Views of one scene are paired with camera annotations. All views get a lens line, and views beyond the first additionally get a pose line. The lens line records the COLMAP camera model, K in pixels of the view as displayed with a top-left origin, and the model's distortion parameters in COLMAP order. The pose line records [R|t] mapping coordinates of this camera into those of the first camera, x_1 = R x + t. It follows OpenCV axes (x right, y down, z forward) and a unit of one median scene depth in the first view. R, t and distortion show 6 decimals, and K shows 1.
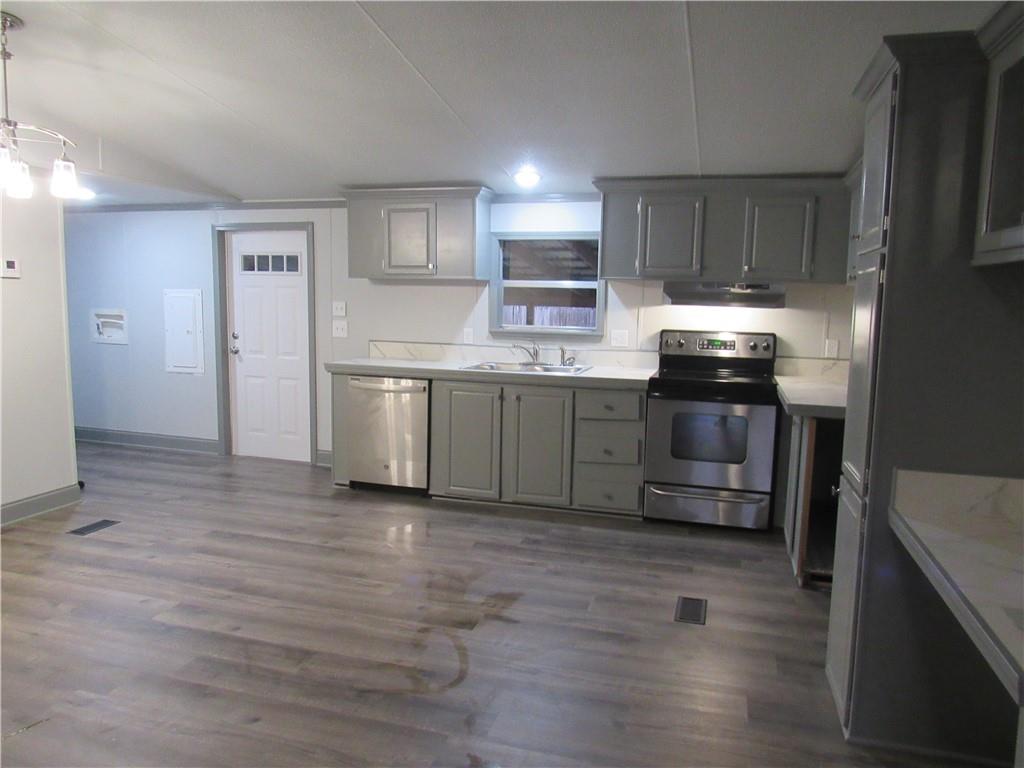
lens RADIAL K [[733.4, 0, 508.9], [0, 733.4, 393.6], [0, 0, 1]] dist [-0.019800, 0.003868]
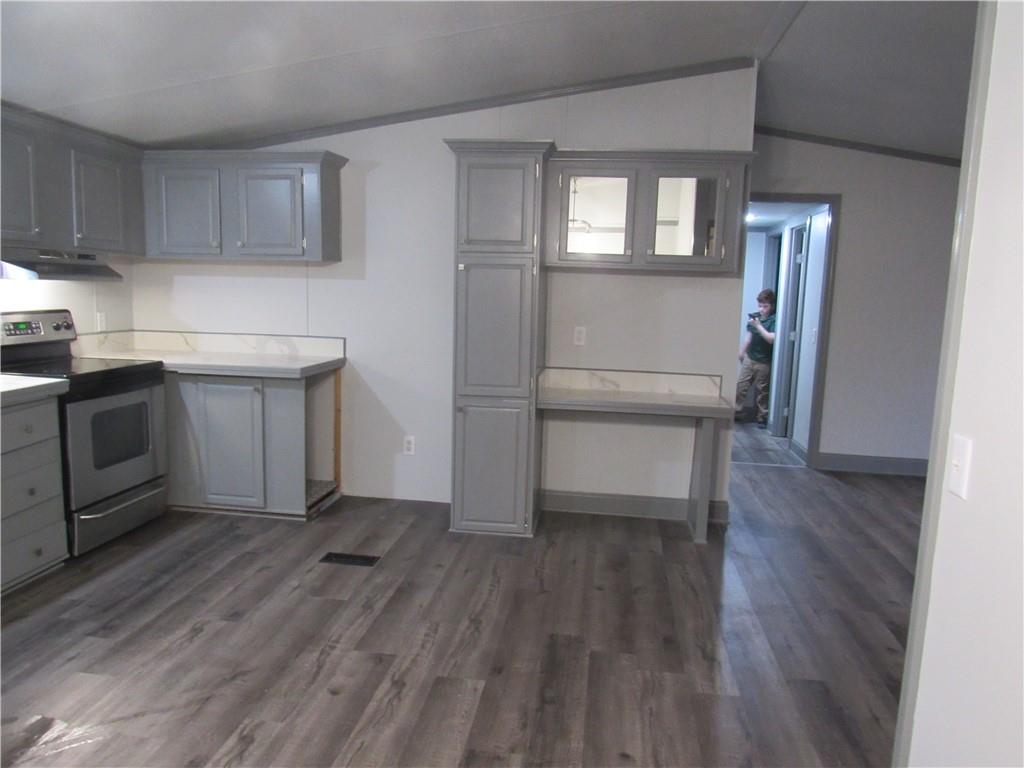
lens RADIAL K [[733.4, 0, 508.9], [0, 733.4, 381.5], [0, 0, 1]] dist [-0.019800, 0.003868]
pose [[-0.146636, -0.155041, 0.976965, -0.581751], [0.098908, 0.980393, 0.170430, -0.094874], [-0.984233, 0.121621, -0.128426, 0.608156]]
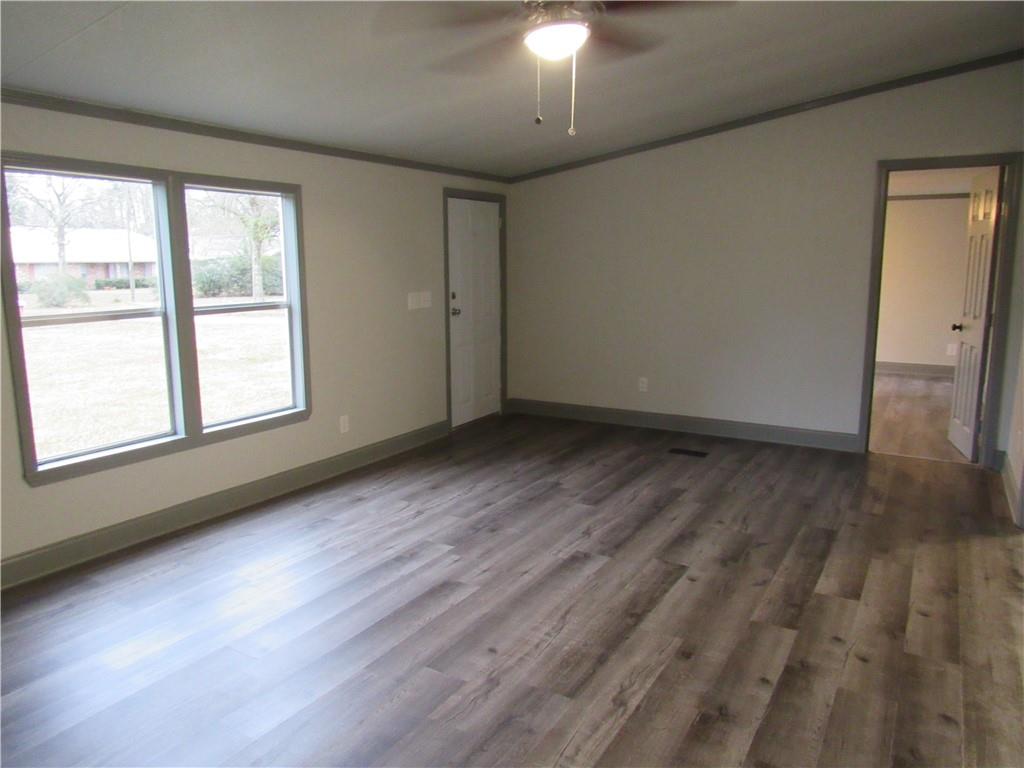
lens RADIAL K [[733.4, 0, 510.9], [0, 733.4, 383.2], [0, 0, 1]] dist [-0.019800, 0.003868]
pose [[-0.250186, 0.141531, -0.957797, 0.576360], [-0.135972, 0.974318, 0.179490, 0.007725], [0.958602, 0.175140, -0.224516, 0.011217]]
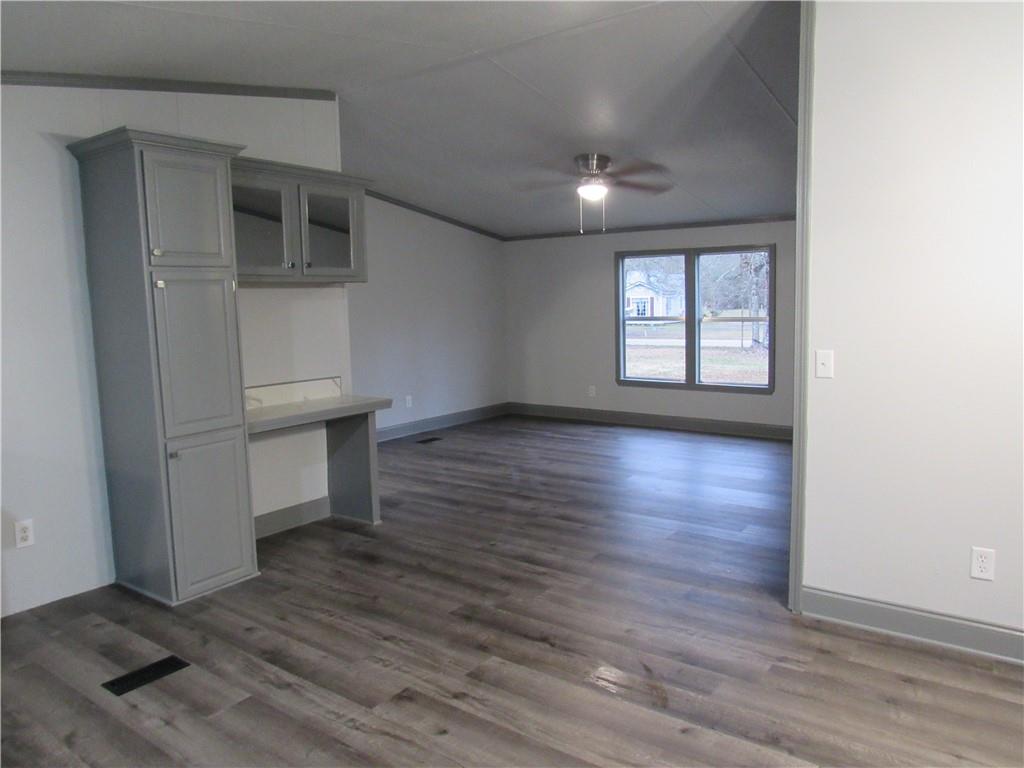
lens RADIAL K [[733.4, 0, 503.6], [0, 733.4, 380.2], [0, 0, 1]] dist [-0.019800, 0.003868]
pose [[-0.938856, -0.038417, 0.342161, -0.283144], [0.048469, 0.969114, 0.241803, -0.148342], [-0.340882, 0.243603, -0.907996, 1.071429]]
